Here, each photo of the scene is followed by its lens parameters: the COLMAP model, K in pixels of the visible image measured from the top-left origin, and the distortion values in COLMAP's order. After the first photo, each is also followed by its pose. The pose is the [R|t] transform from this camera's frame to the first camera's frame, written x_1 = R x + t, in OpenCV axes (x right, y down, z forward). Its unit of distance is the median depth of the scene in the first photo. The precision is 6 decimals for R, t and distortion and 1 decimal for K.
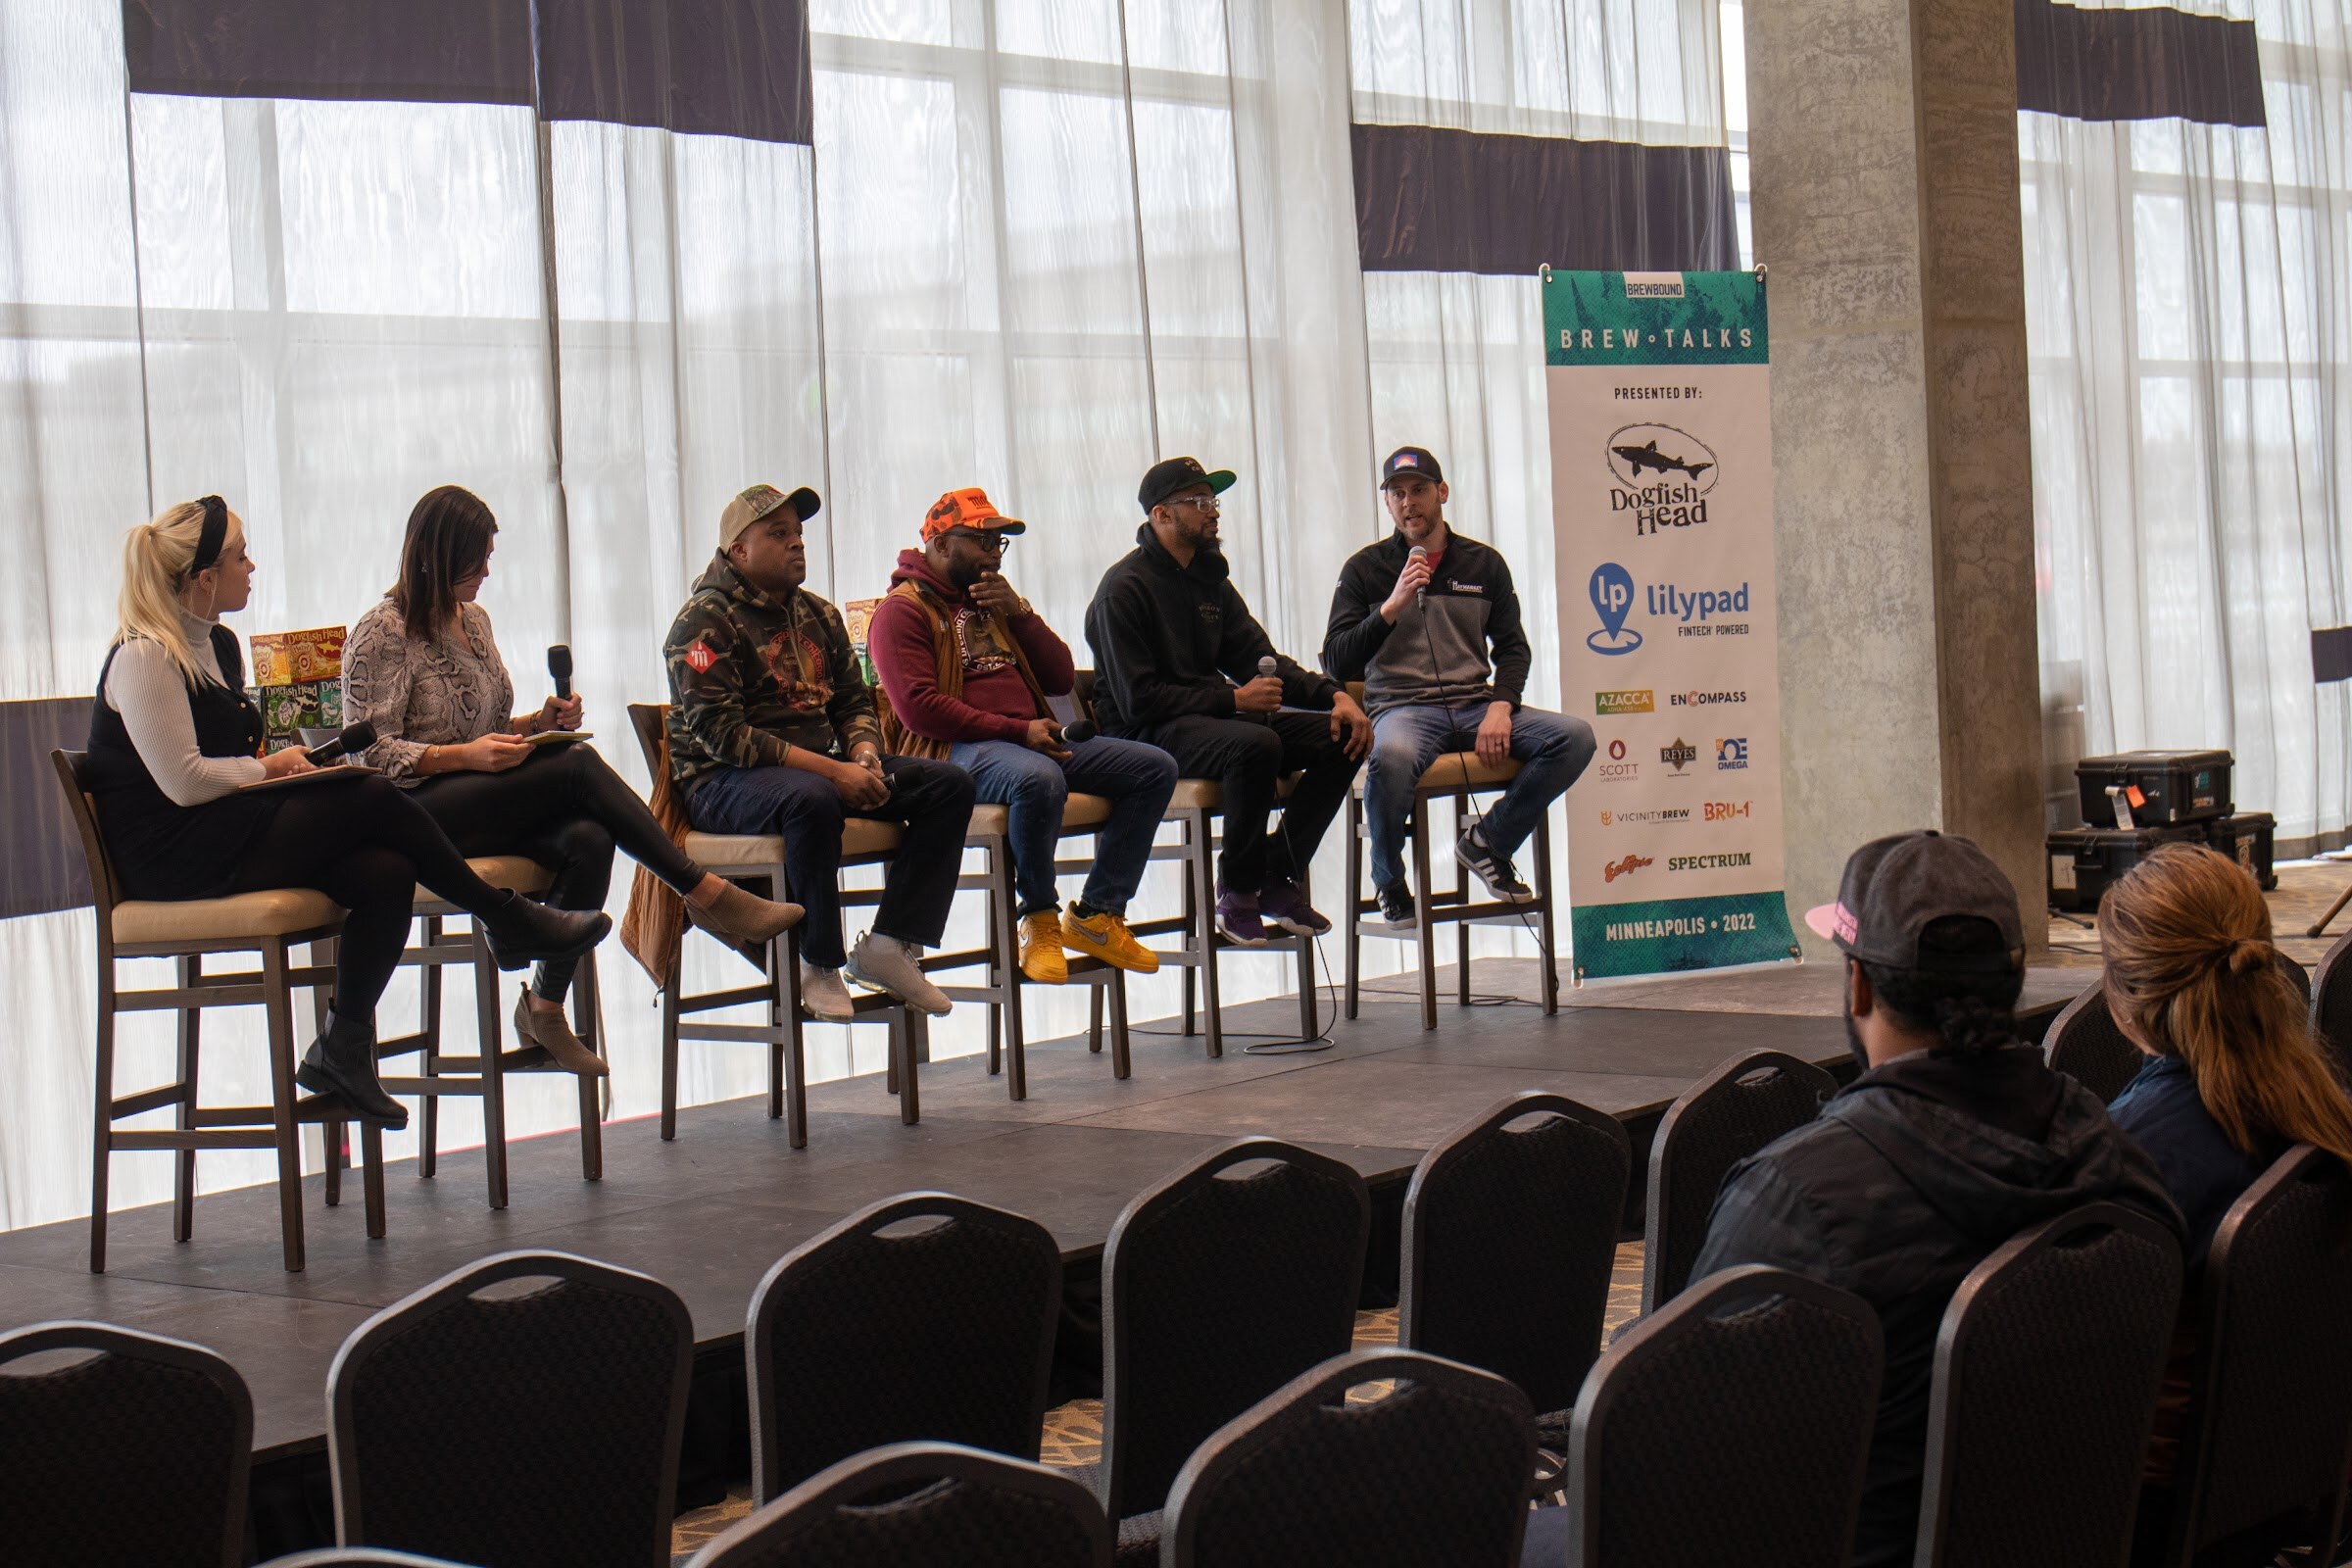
lens RADIAL K [[4028.9, 0, 1135.7], [0, 4028.9, 783.7], [0, 0, 1]] dist [-0.047429, -0.089819]
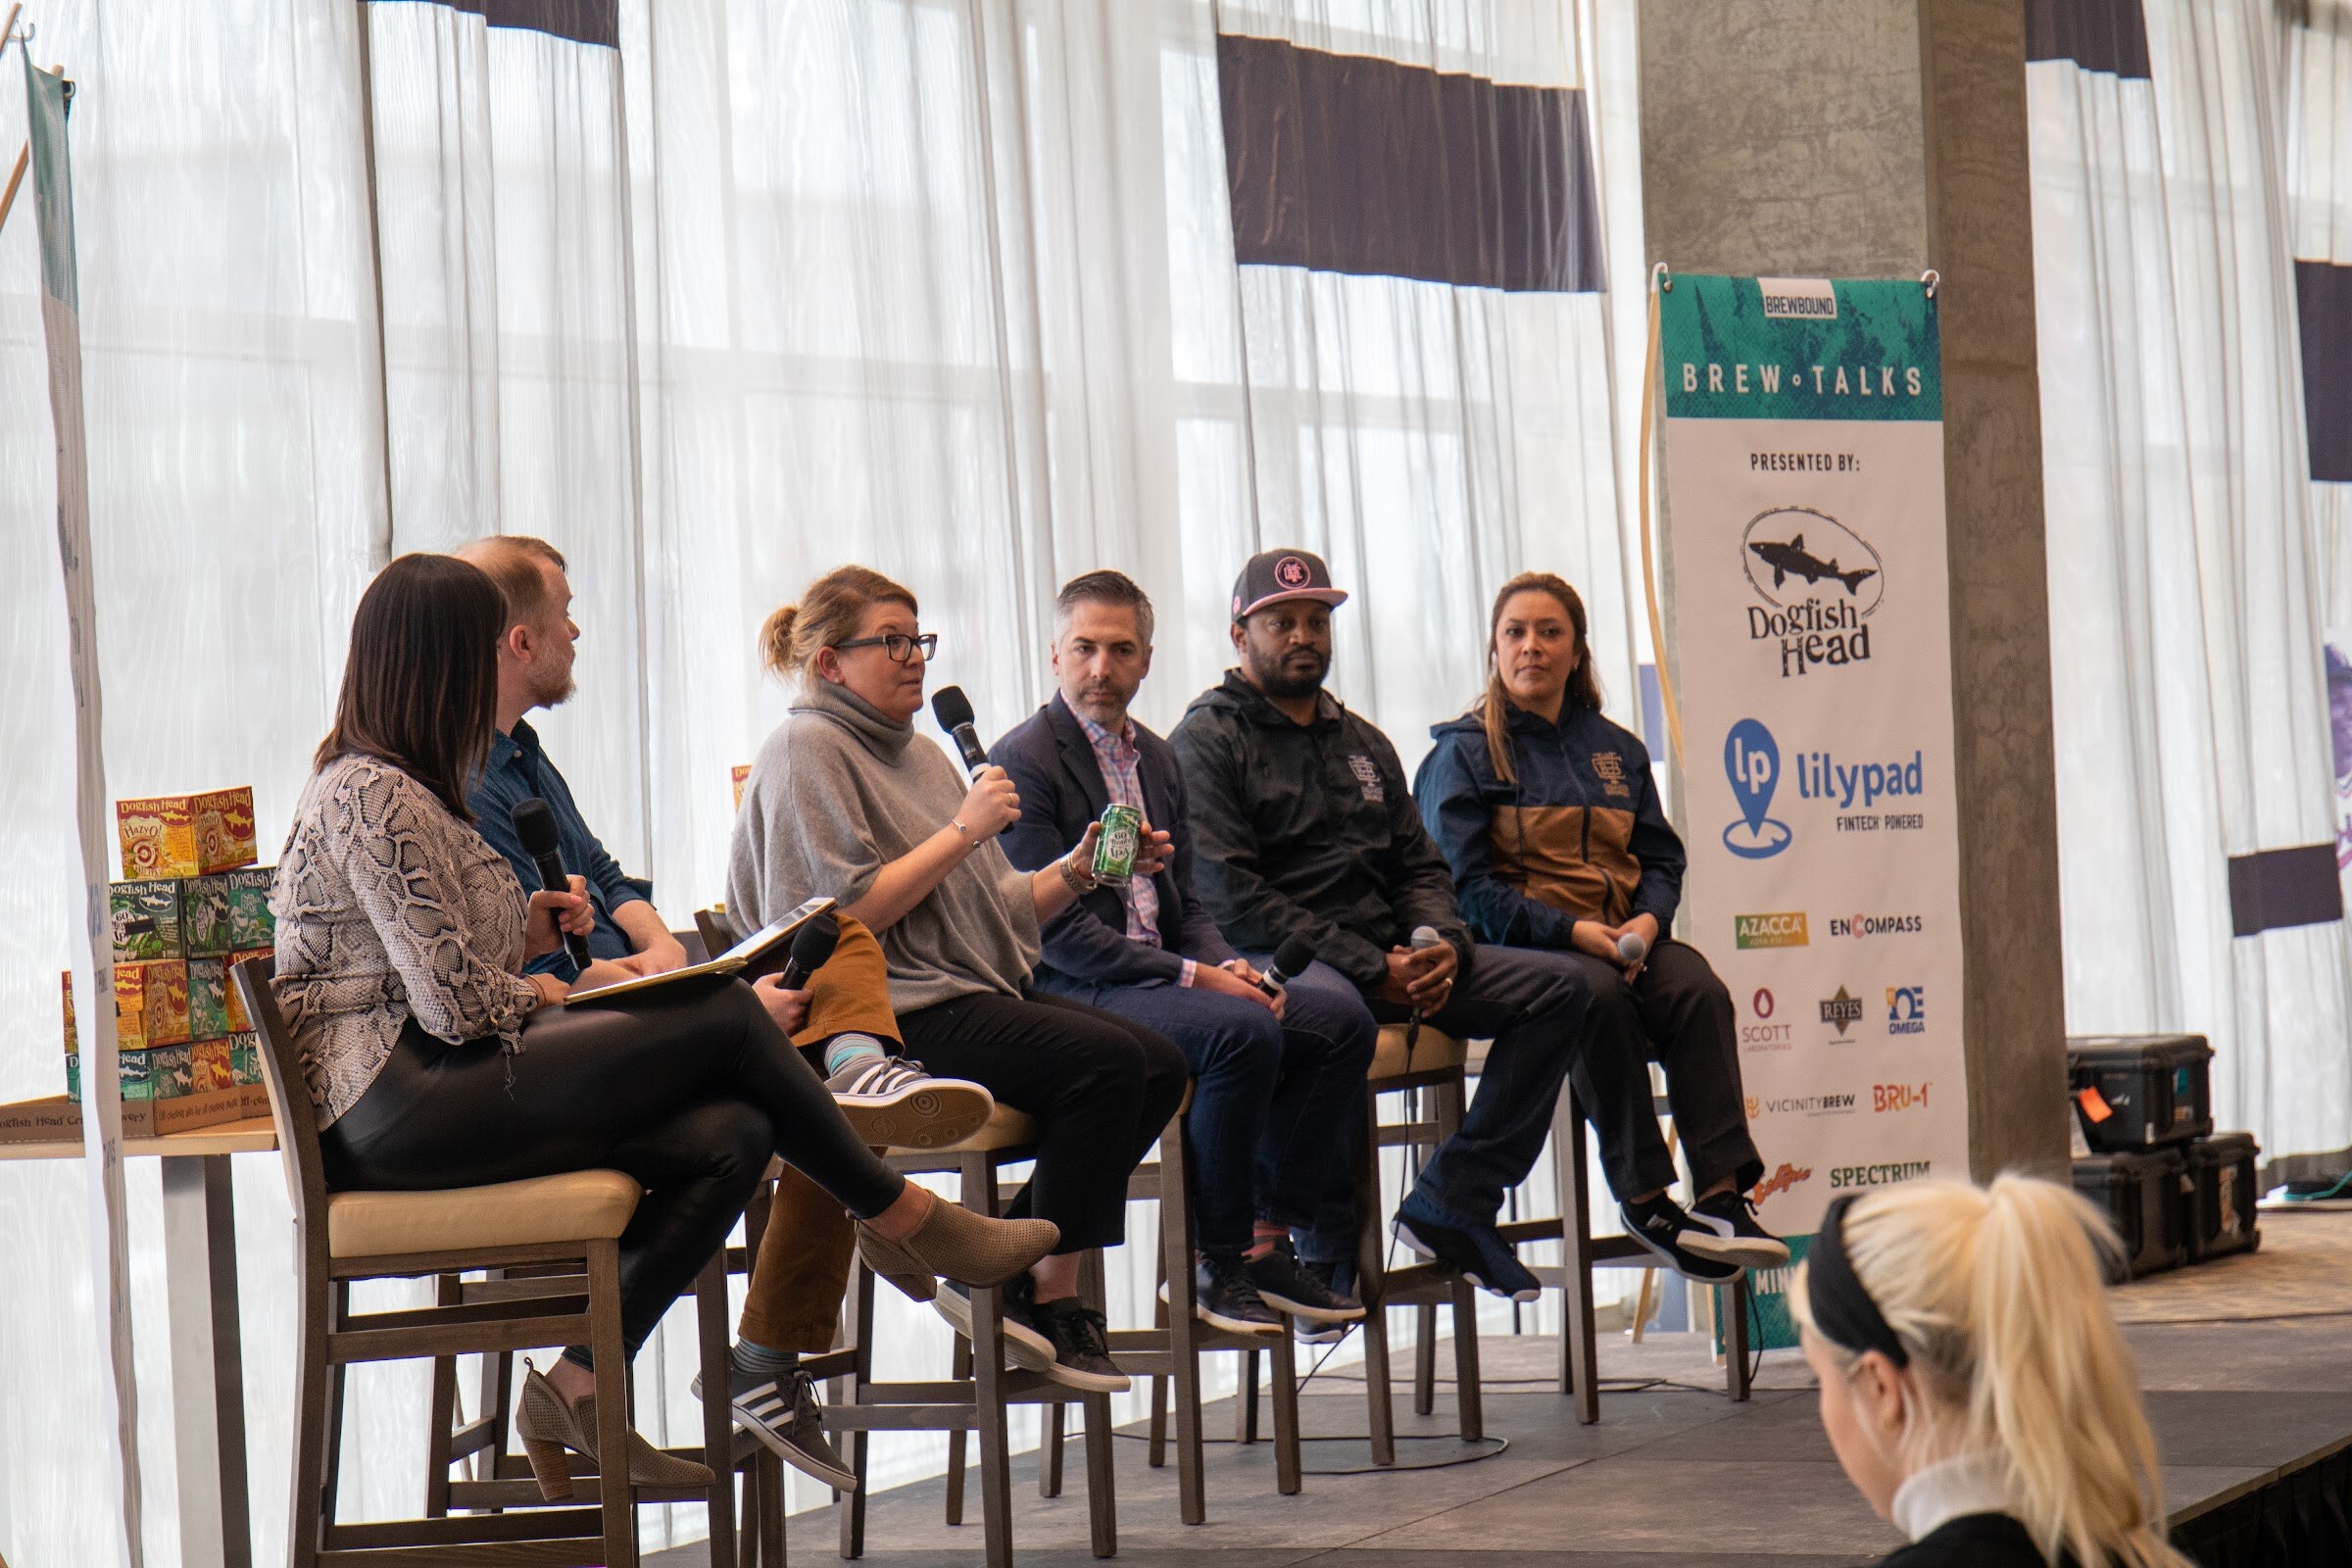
lens RADIAL K [[7168.2, 0, 1147.1], [0, 7168.2, 780.5], [0, 0, 1]] dist [0.019805, 1.803637]
pose [[0.962322, 0.004391, 0.271875, -0.291642], [0.011326, 0.998355, -0.056213, 0.019682], [-0.271675, 0.057174, 0.960689, -0.095739]]
